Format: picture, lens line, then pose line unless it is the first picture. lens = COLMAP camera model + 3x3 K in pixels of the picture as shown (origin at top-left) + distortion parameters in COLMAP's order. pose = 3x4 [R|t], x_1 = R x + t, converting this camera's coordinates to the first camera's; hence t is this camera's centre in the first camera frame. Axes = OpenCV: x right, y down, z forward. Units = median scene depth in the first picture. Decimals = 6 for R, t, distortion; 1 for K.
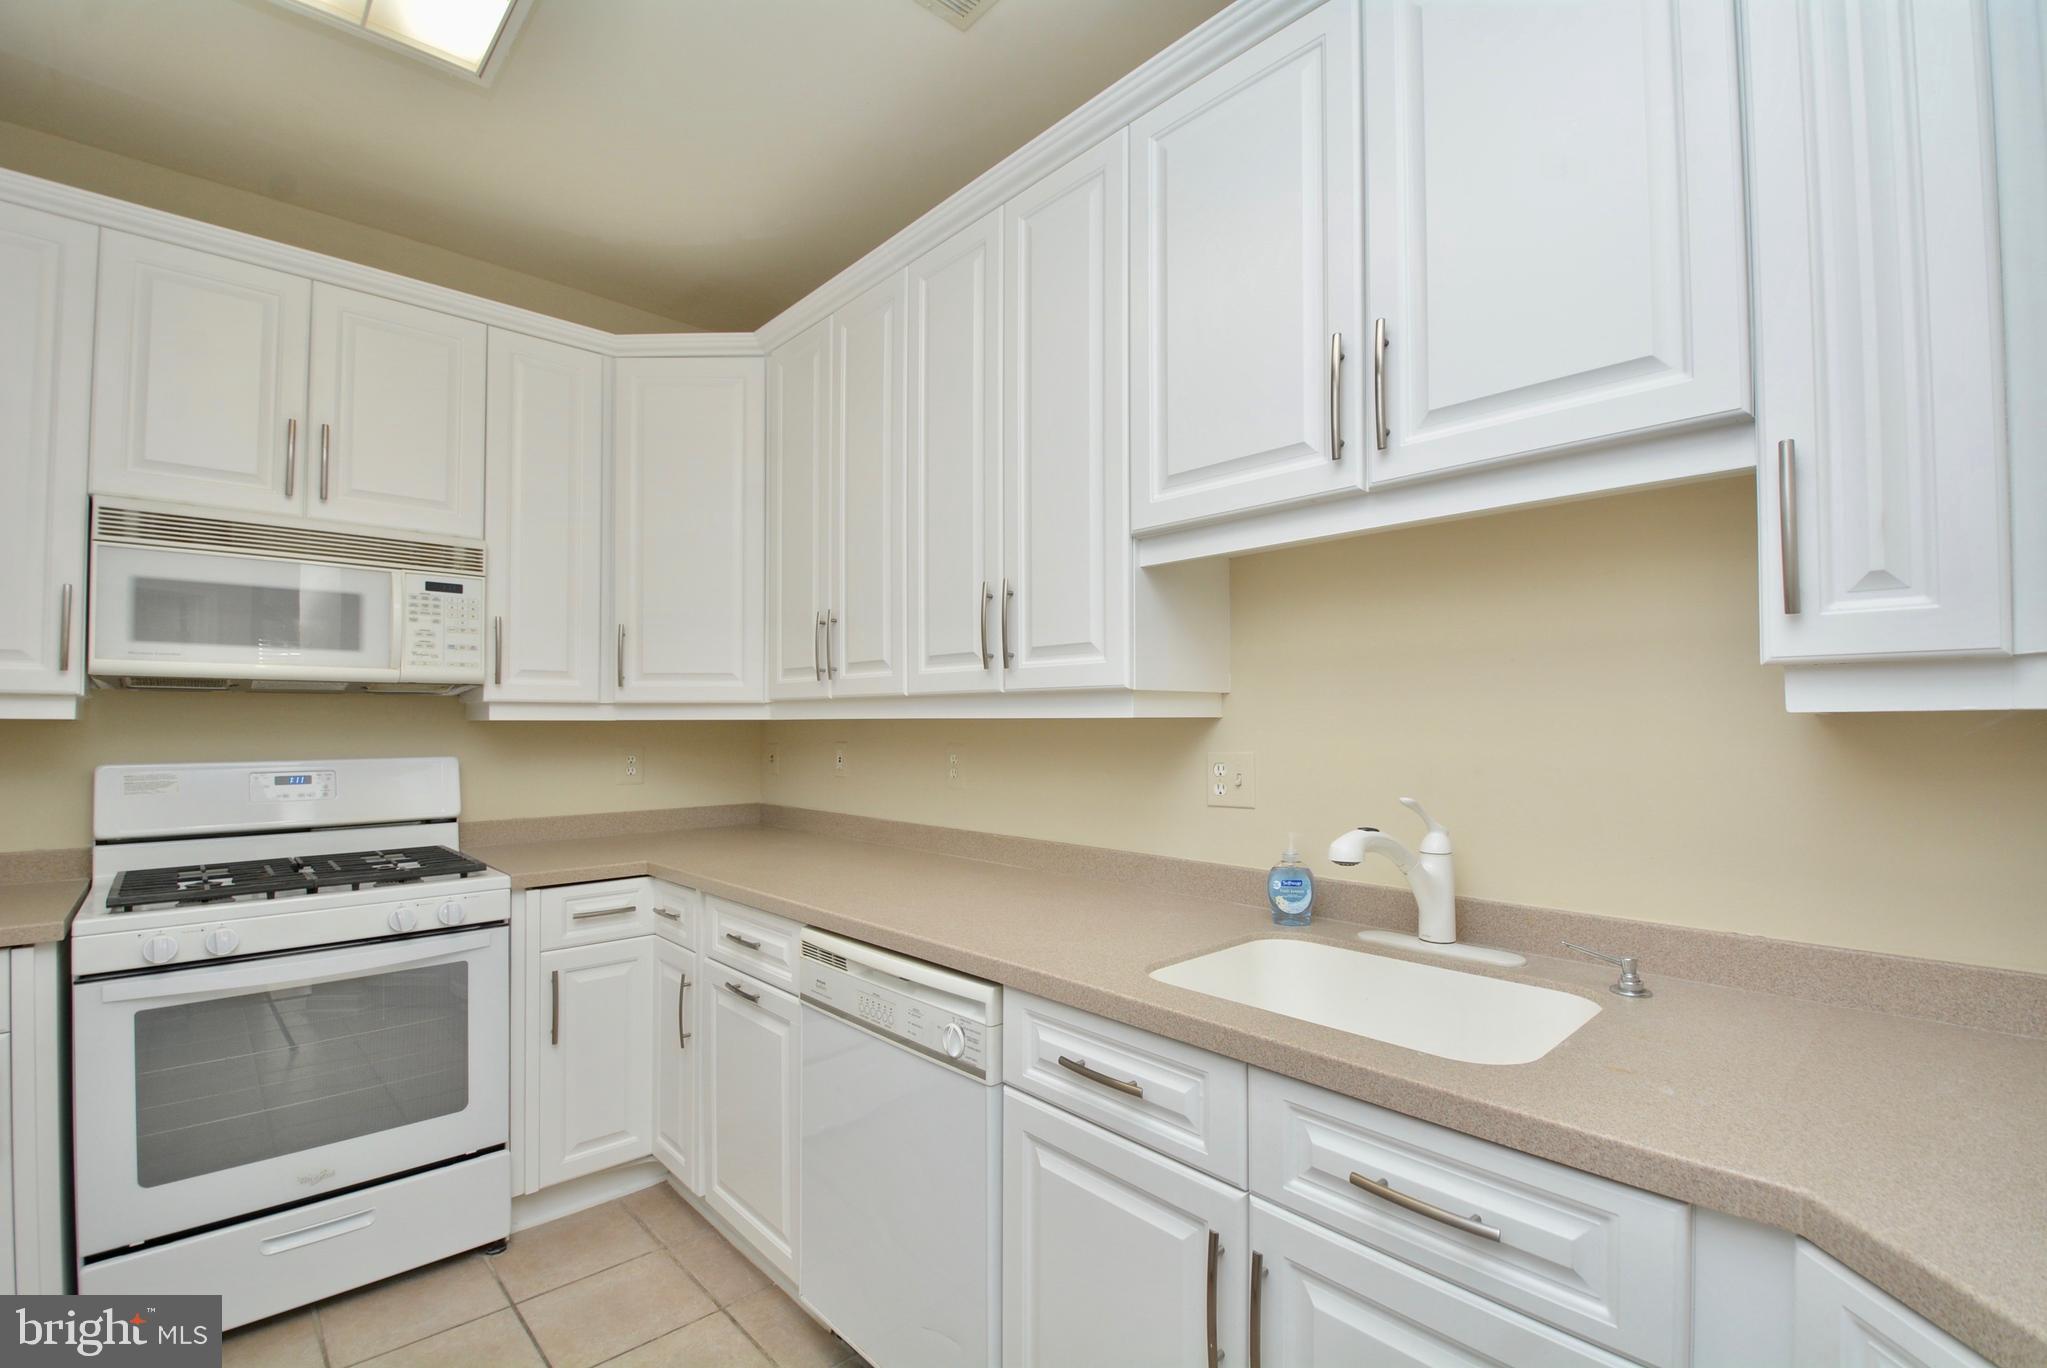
lens RADIAL K [[896.7, 0, 1048.7], [0, 896.7, 707.6], [0, 0, 1]] dist [0.016879, -0.023308]
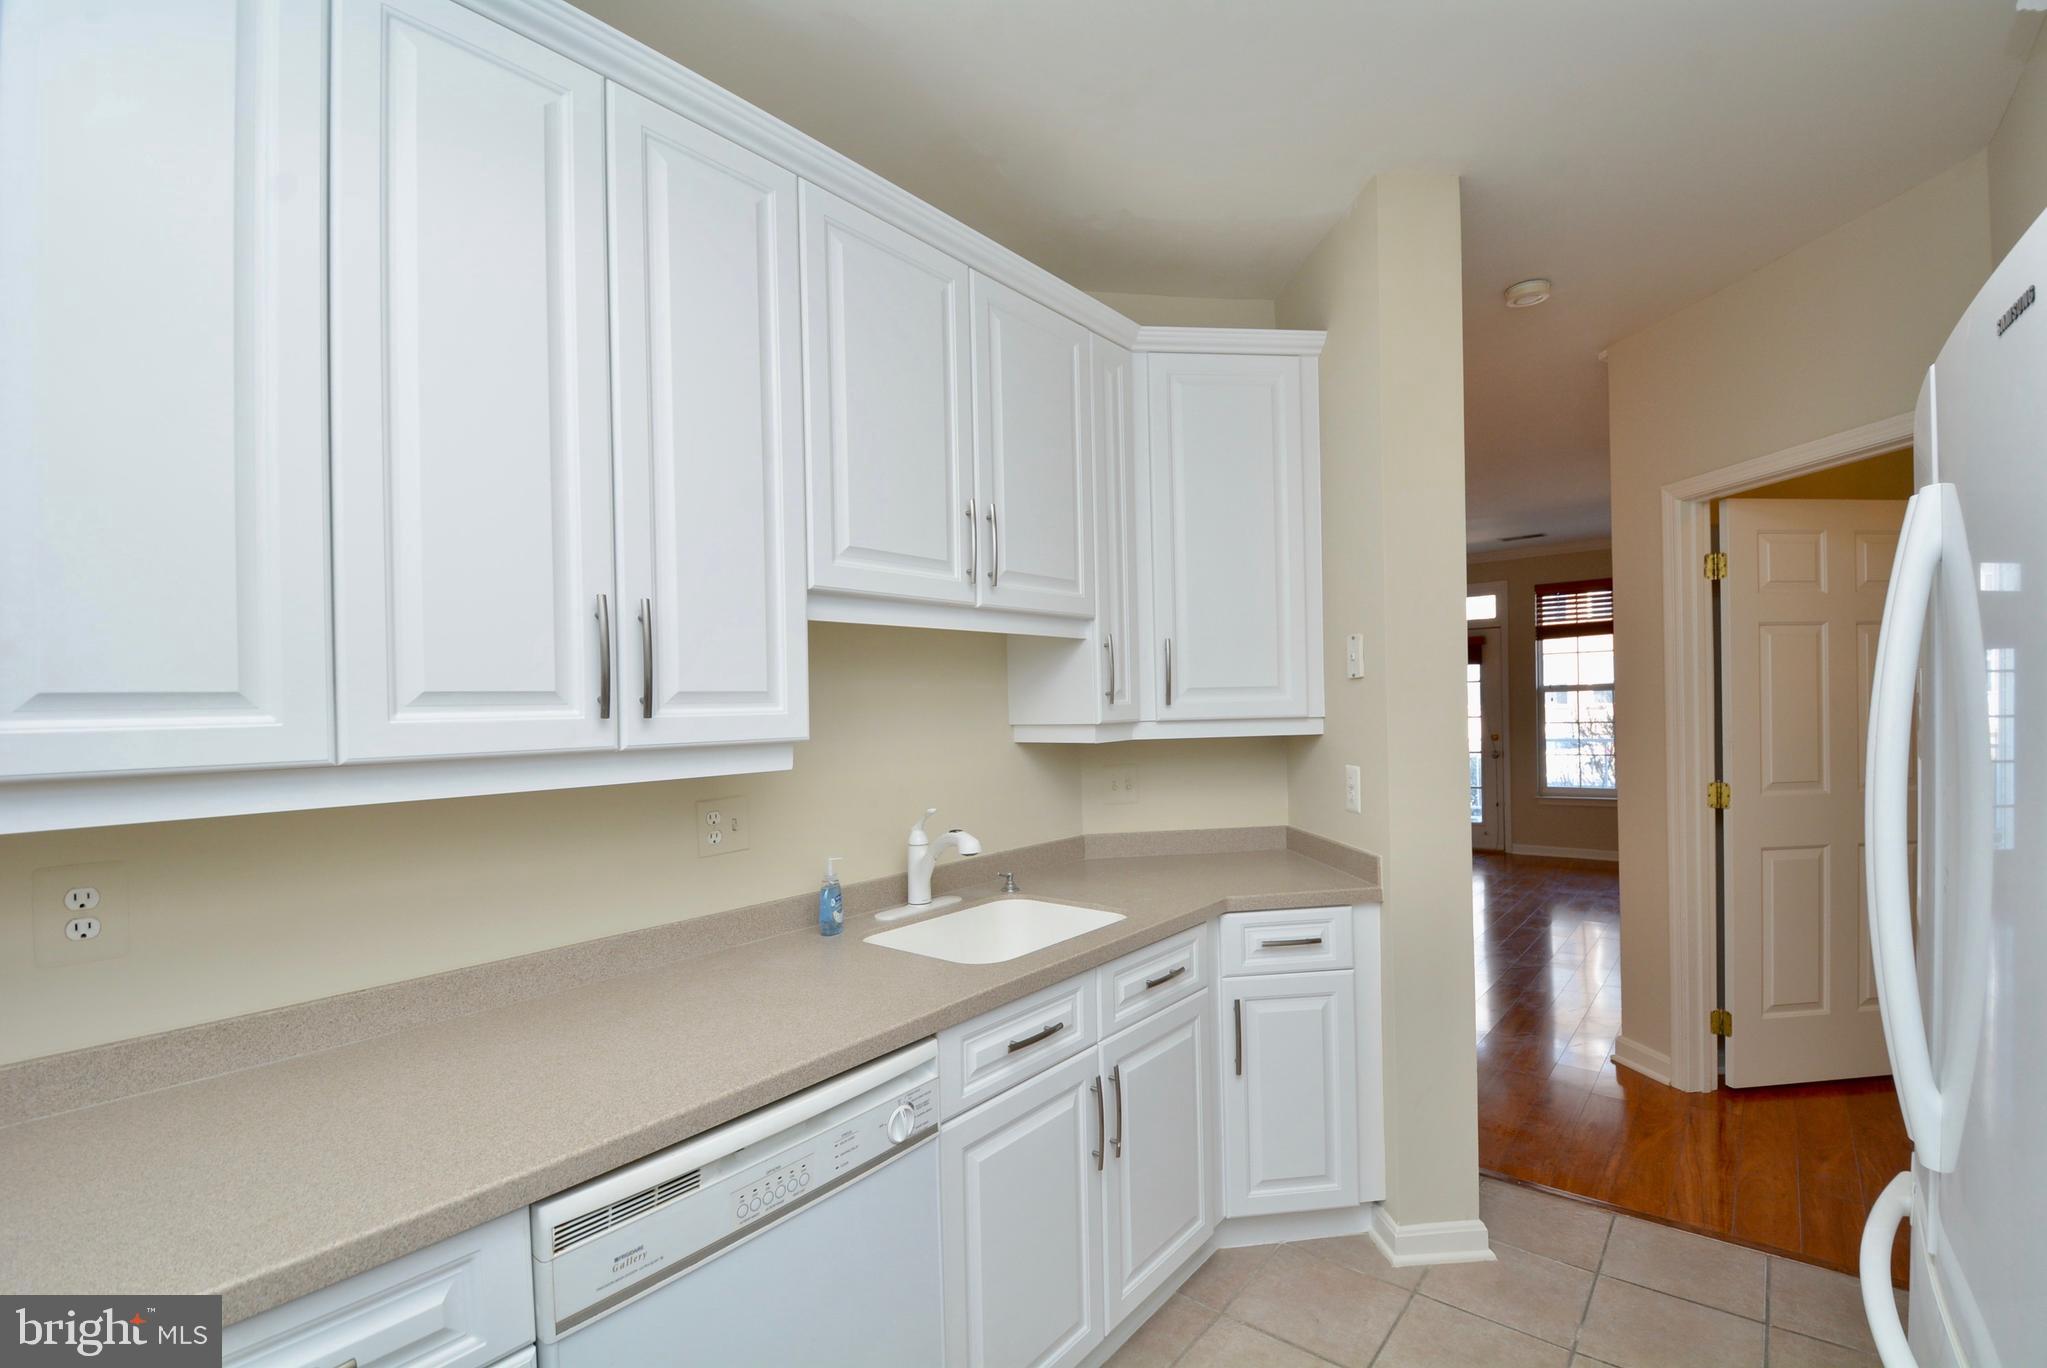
lens RADIAL K [[896.7, 0, 1048.7], [0, 896.7, 707.6], [0, 0, 1]] dist [0.016879, -0.023308]
pose [[-0.123233, -0.002637, 0.992374, -0.732711], [0.005041, 0.999982, 0.003283, -0.046851], [-0.992365, 0.005407, -0.123218, 0.665370]]
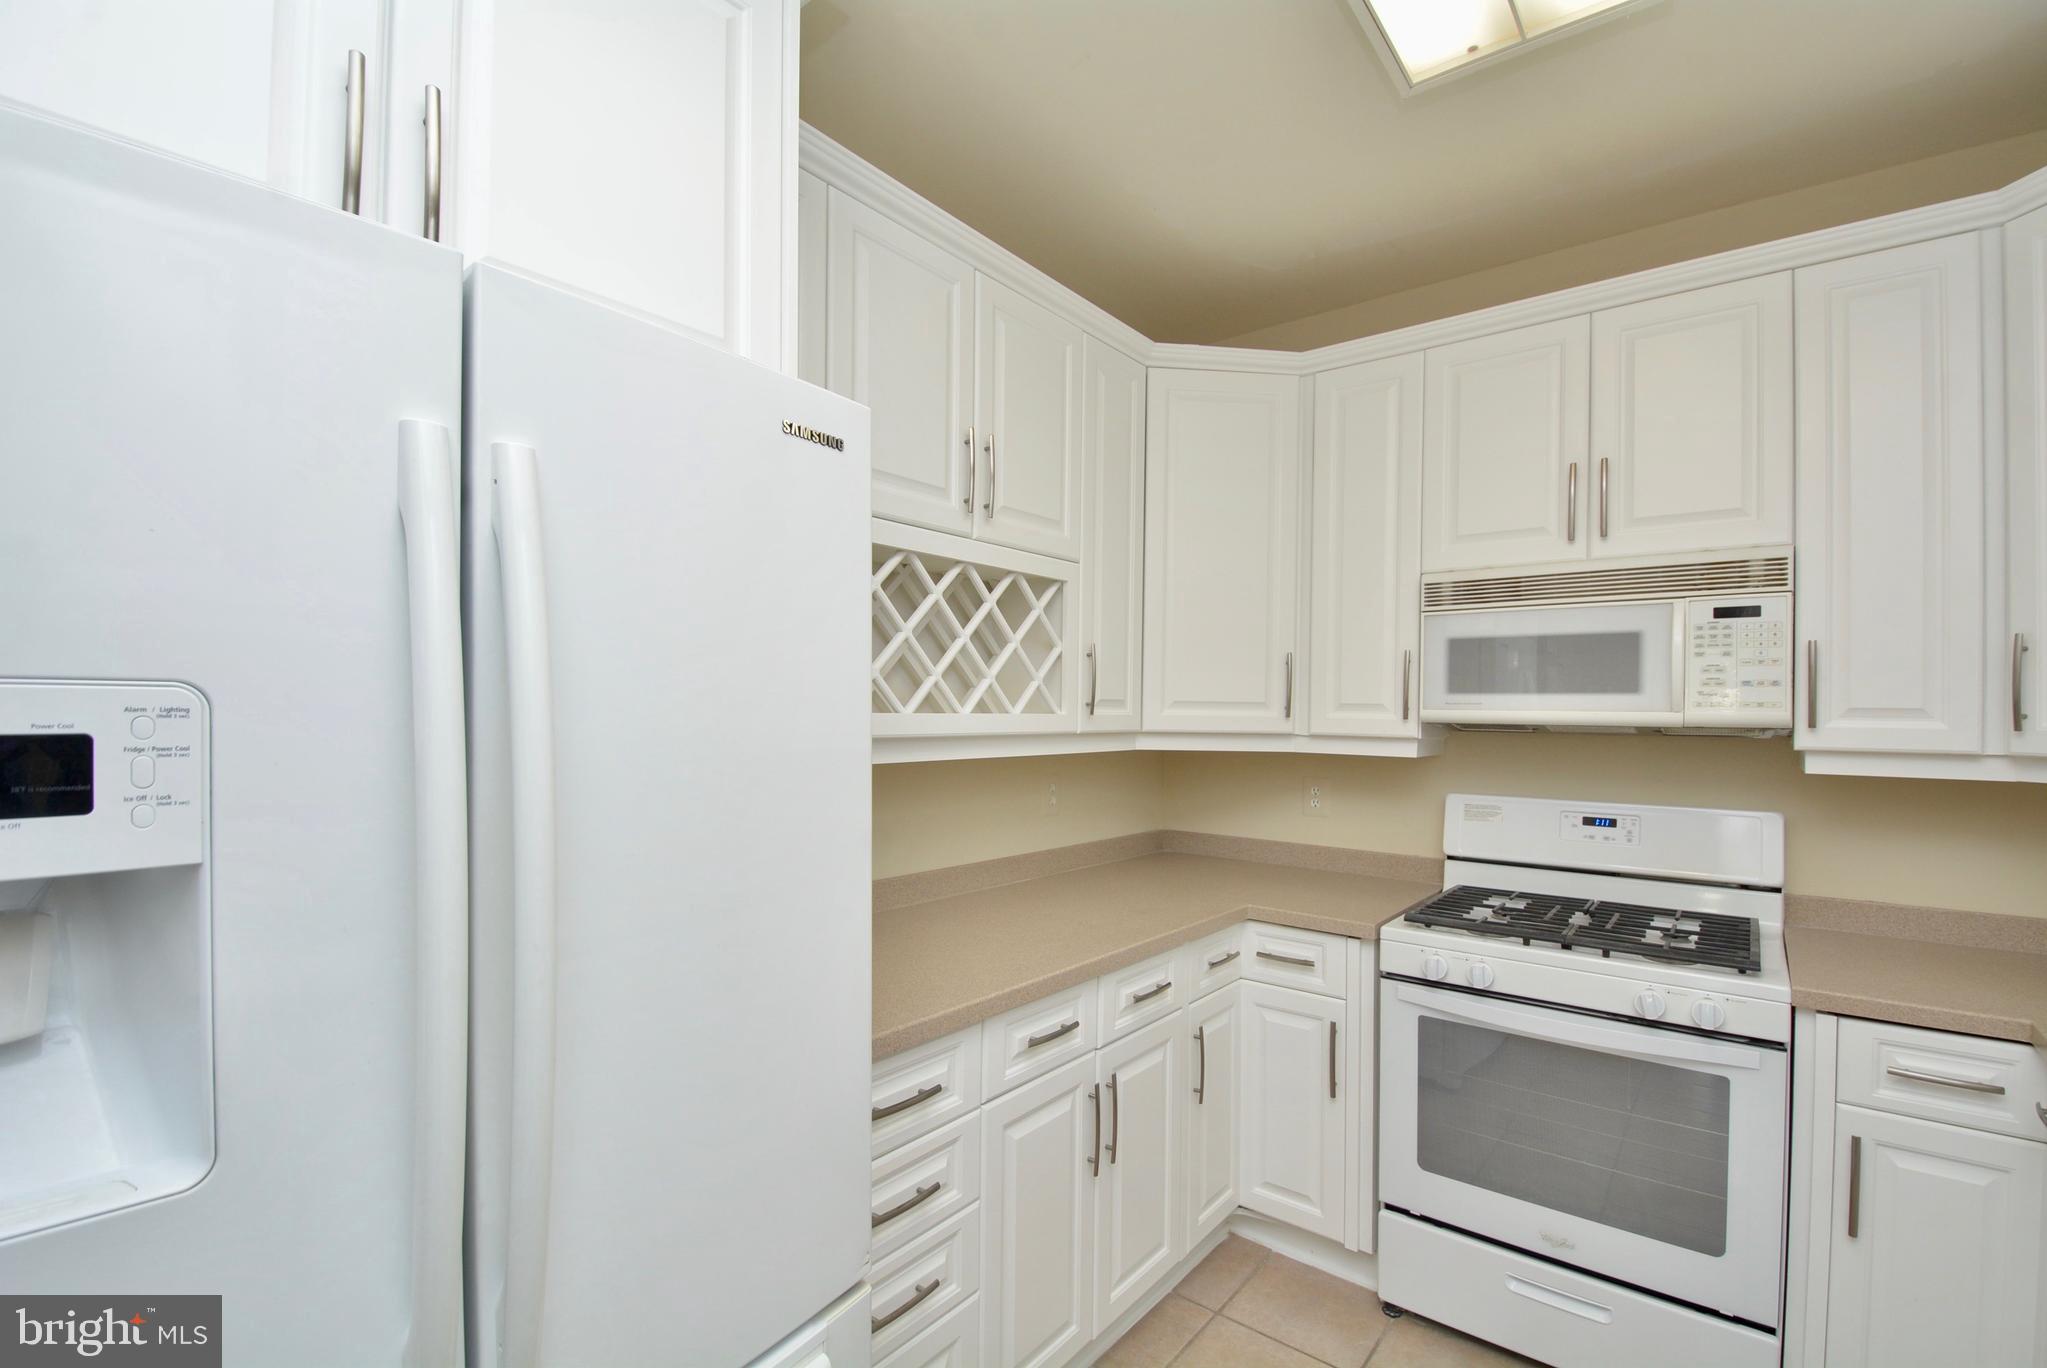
lens RADIAL K [[896.7, 0, 1048.7], [0, 896.7, 707.6], [0, 0, 1]] dist [0.016879, -0.023308]
pose [[0.134186, 0.000722, -0.990956, 0.068788], [0.005754, 0.999982, 0.001507, -0.055998], [0.990939, -0.005904, 0.134180, 0.289425]]
